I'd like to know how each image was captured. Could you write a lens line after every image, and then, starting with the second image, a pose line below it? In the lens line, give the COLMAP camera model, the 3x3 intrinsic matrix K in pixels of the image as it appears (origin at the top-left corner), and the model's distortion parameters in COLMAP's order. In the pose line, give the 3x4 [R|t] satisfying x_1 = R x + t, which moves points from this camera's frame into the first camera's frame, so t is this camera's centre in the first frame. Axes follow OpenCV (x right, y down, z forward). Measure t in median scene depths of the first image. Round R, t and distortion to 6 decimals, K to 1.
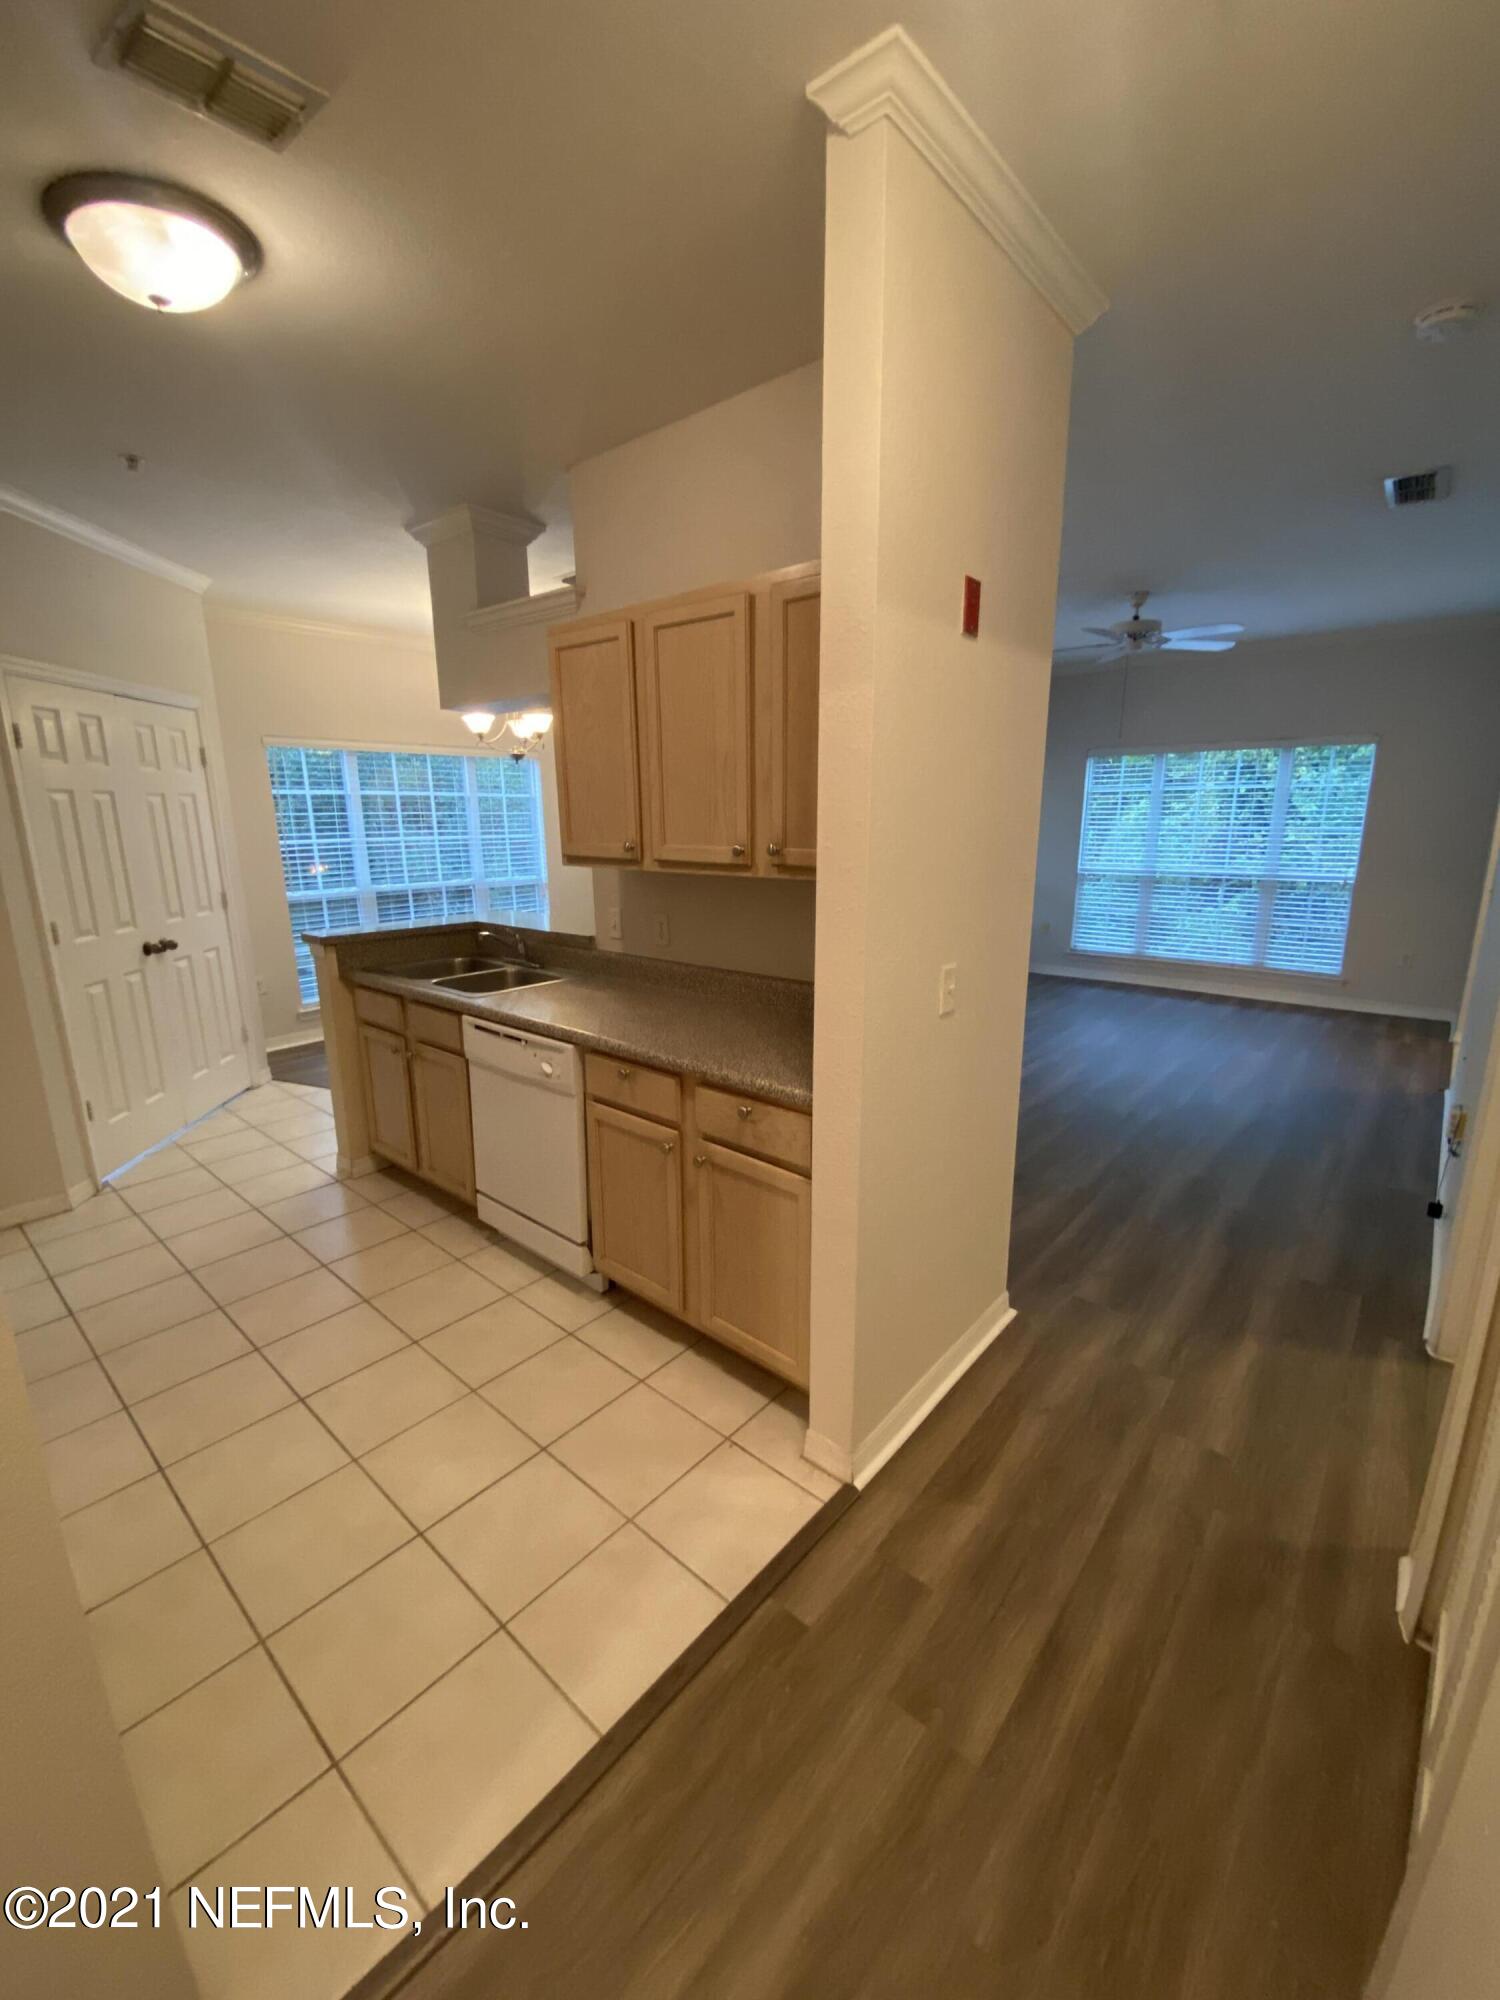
lens RADIAL K [[811.0, 0, 755.7], [0, 811.0, 1001.4], [0, 0, 1]] dist [0.016927, -0.018014]
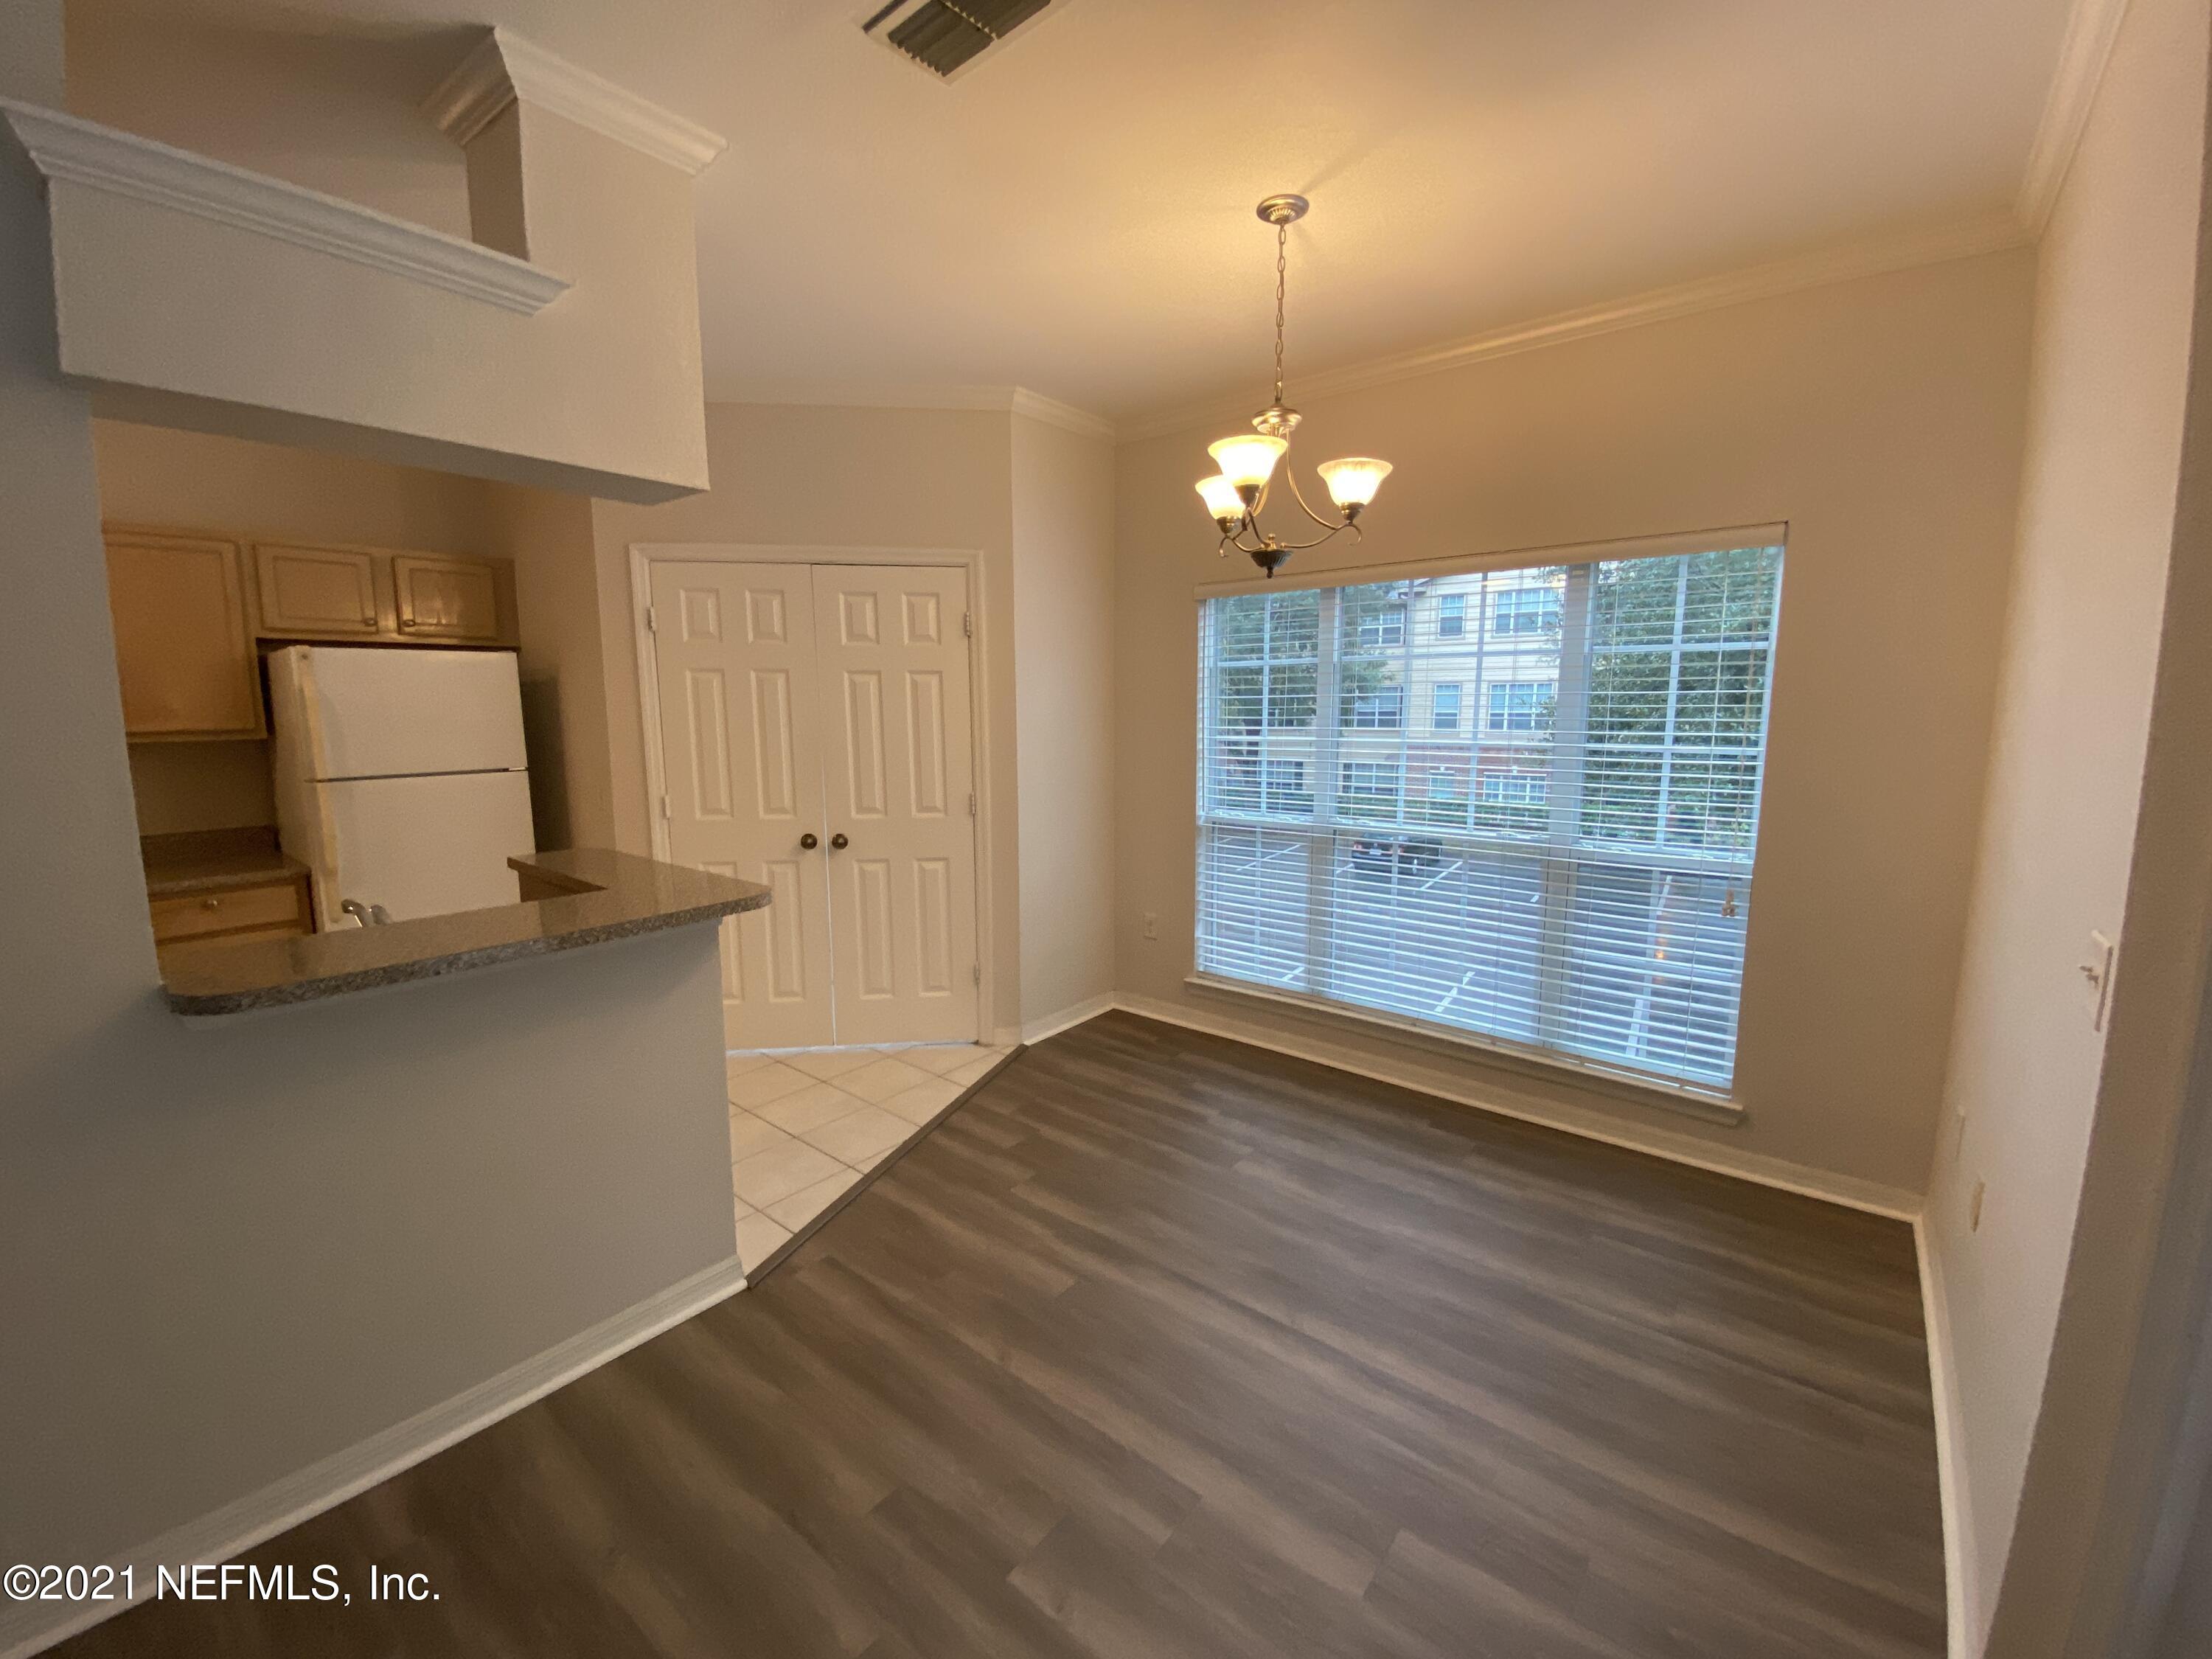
lens RADIAL K [[896.9, 0, 1109.2], [0, 896.9, 825.5], [0, 0, 1]] dist [0.016927, -0.018014]
pose [[0.022133, 0.144454, -0.989264, 0.288261], [-0.226879, 0.964416, 0.135749, -0.345672], [0.973671, 0.221439, 0.054119, 1.496509]]
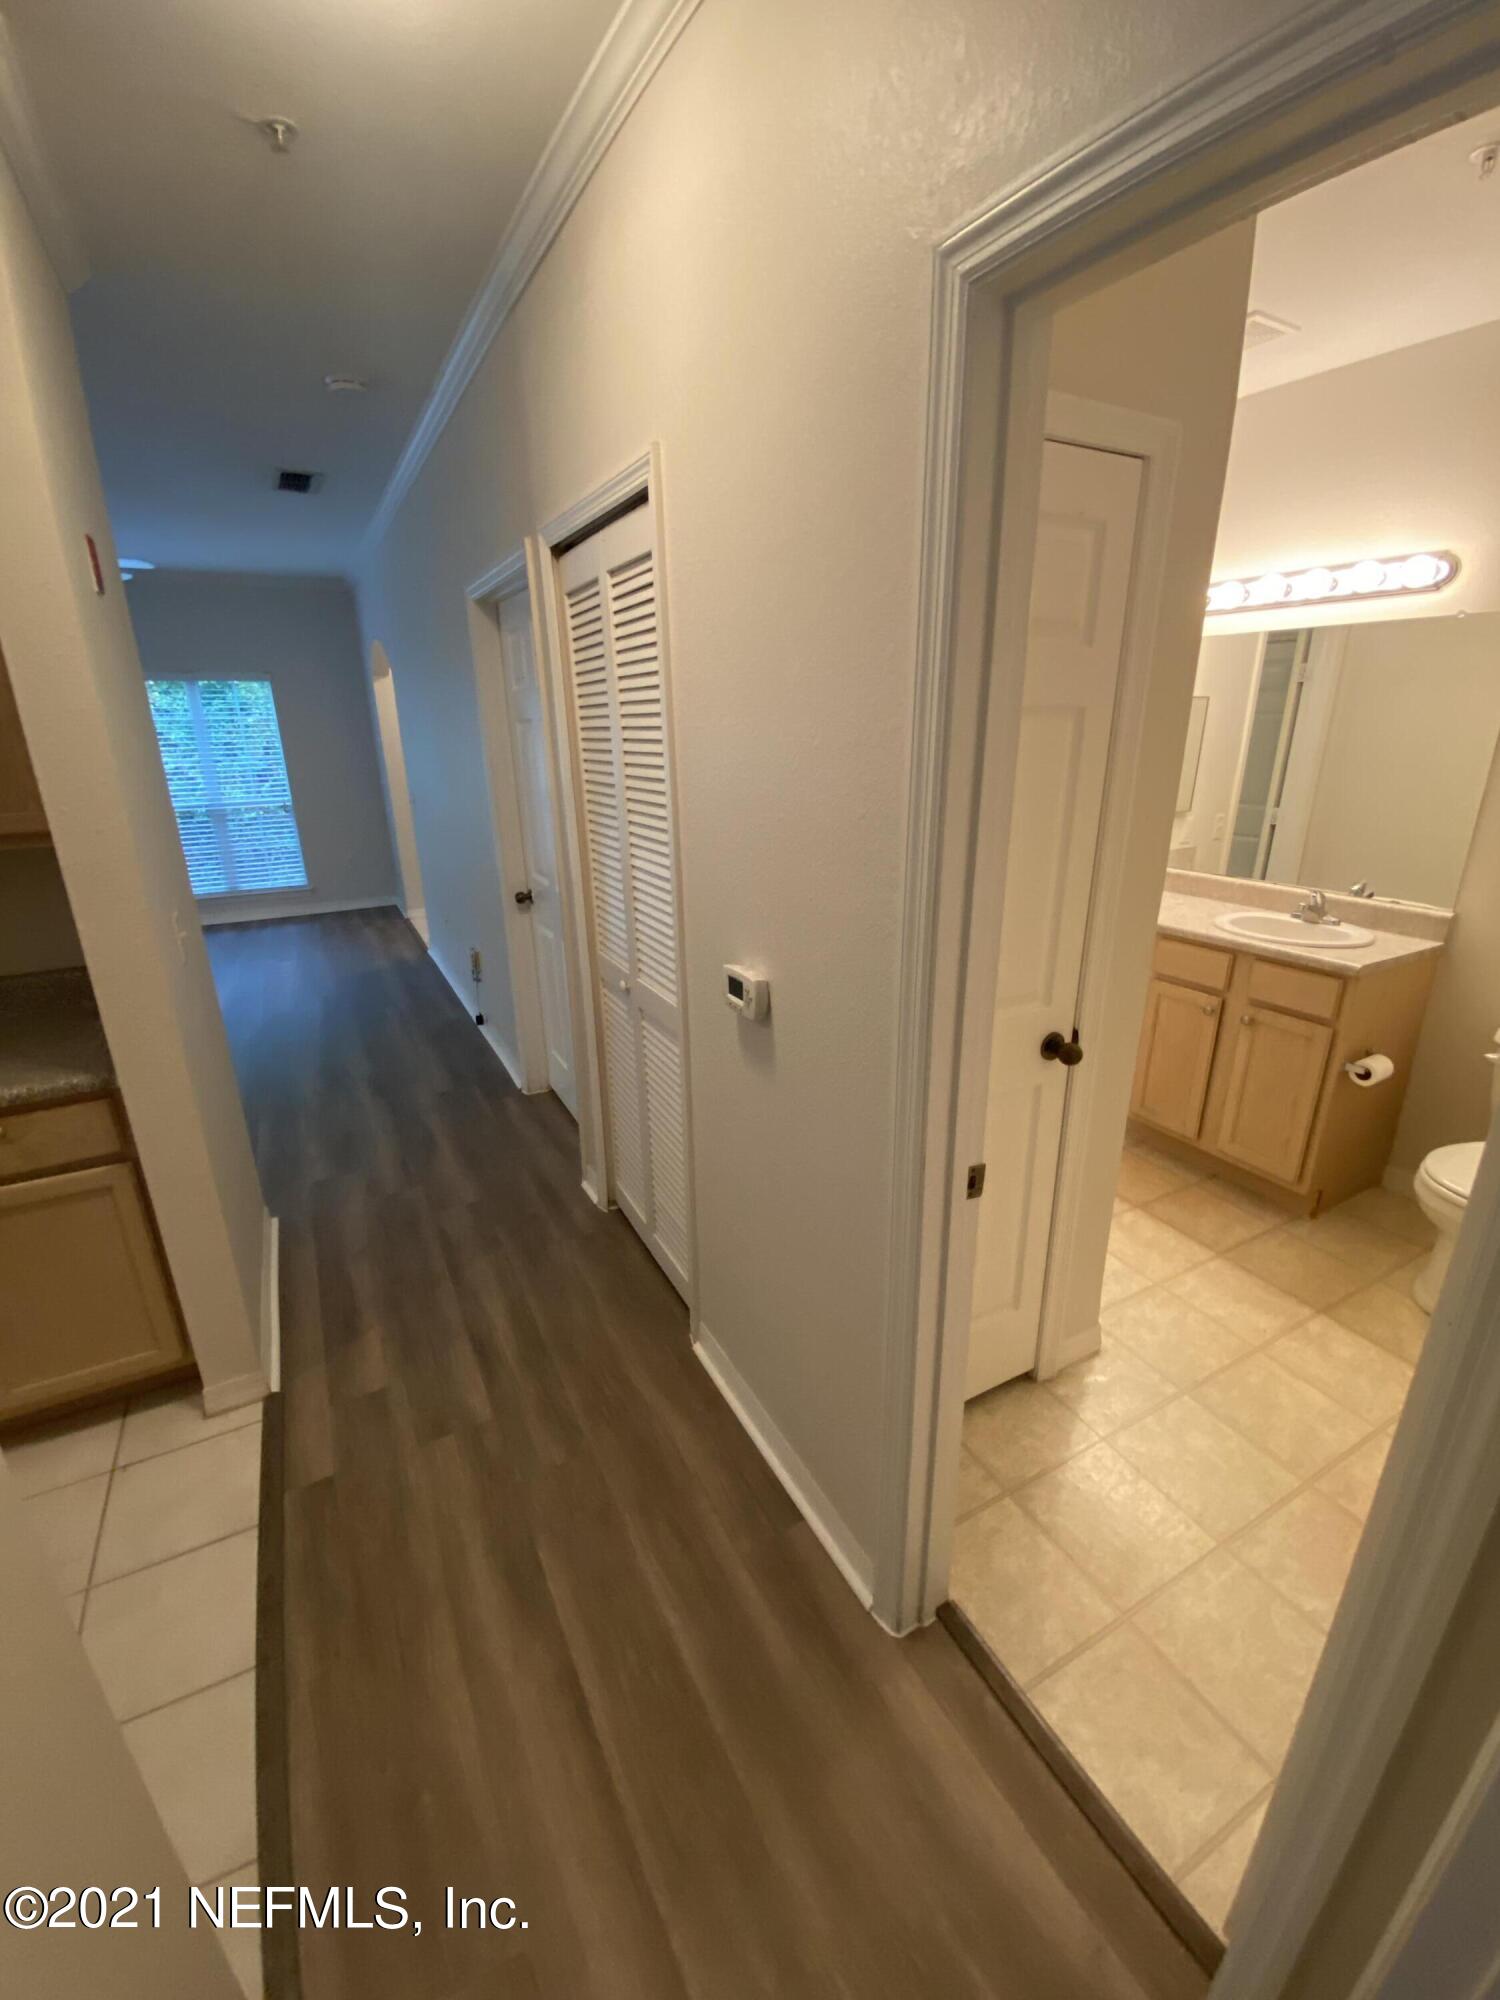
lens RADIAL K [[811.0, 0, 745.0], [0, 811.0, 1000.4], [0, 0, 1]] dist [0.016927, -0.018014]
pose [[0.359906, -0.296307, 0.884686, -0.273361], [0.217308, 0.948772, 0.229366, -0.012564], [-0.907328, 0.109699, 0.405859, -0.047967]]
